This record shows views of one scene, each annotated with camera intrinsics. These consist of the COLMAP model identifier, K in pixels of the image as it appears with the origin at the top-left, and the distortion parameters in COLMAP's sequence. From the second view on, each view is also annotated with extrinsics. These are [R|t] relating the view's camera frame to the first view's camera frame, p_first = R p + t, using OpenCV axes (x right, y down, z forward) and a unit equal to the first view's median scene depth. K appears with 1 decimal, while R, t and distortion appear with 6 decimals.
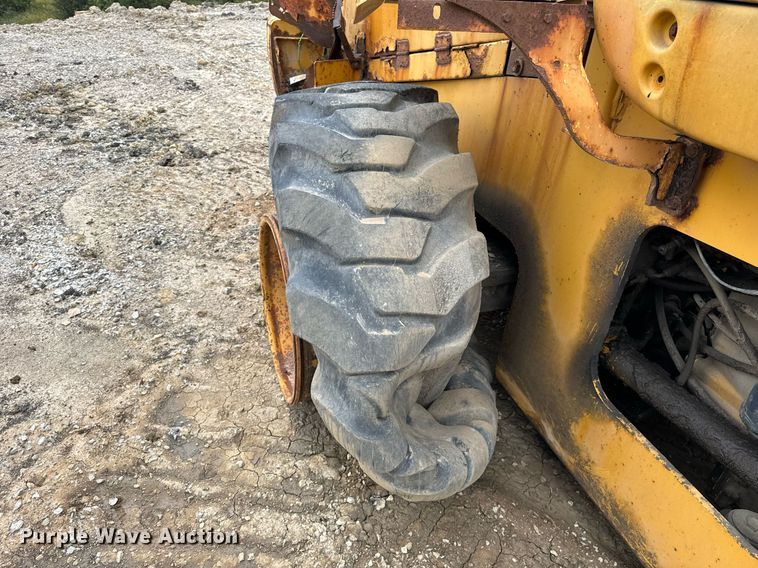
lens RADIAL K [[533.0, 0, 378.2], [0, 533.0, 281.9], [0, 0, 1]] dist [0.085531, -0.131216]
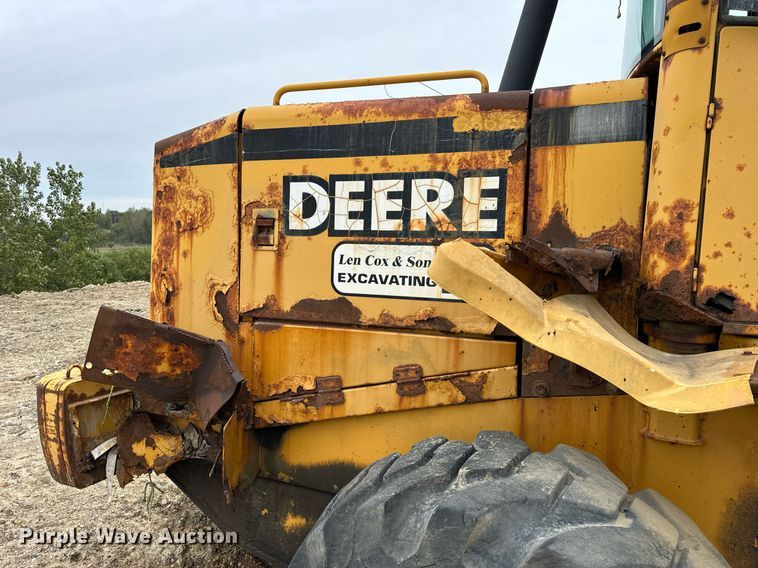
lens RADIAL K [[525.9, 0, 375.2], [0, 525.9, 284.6], [0, 0, 1]] dist [0.102366, -0.128387]
pose [[0.708860, -0.117585, 0.695479, -0.555959], [0.406652, 0.873774, -0.266747, -0.344616], [-0.576326, 0.471904, 0.667199, 0.304443]]
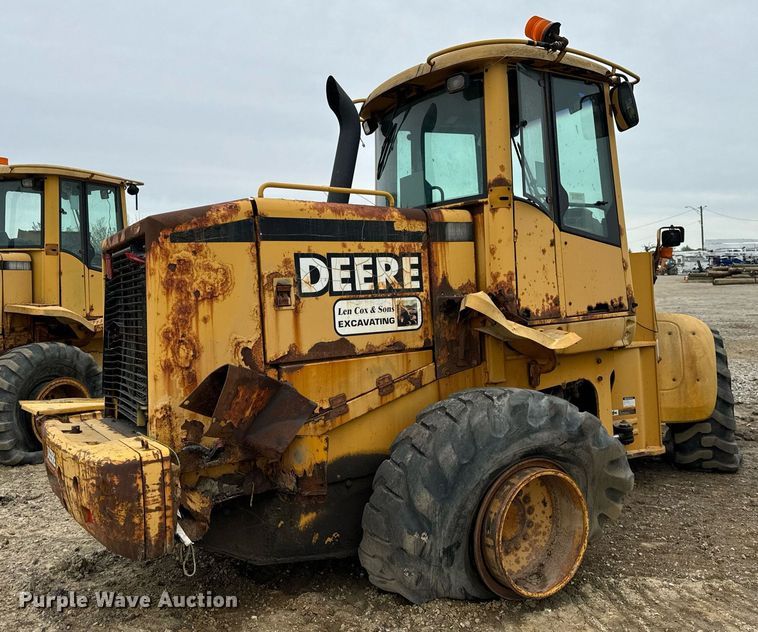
lens RADIAL K [[665.5, 0, 380.2], [0, 665.5, 315.3], [0, 0, 1]] dist [0.101826, 0.003002]
pose [[-0.182181, -0.103432, 0.977810, -1.663062], [0.550548, 0.813221, 0.188597, -0.934398], [-0.814682, 0.572690, -0.091209, 1.044521]]
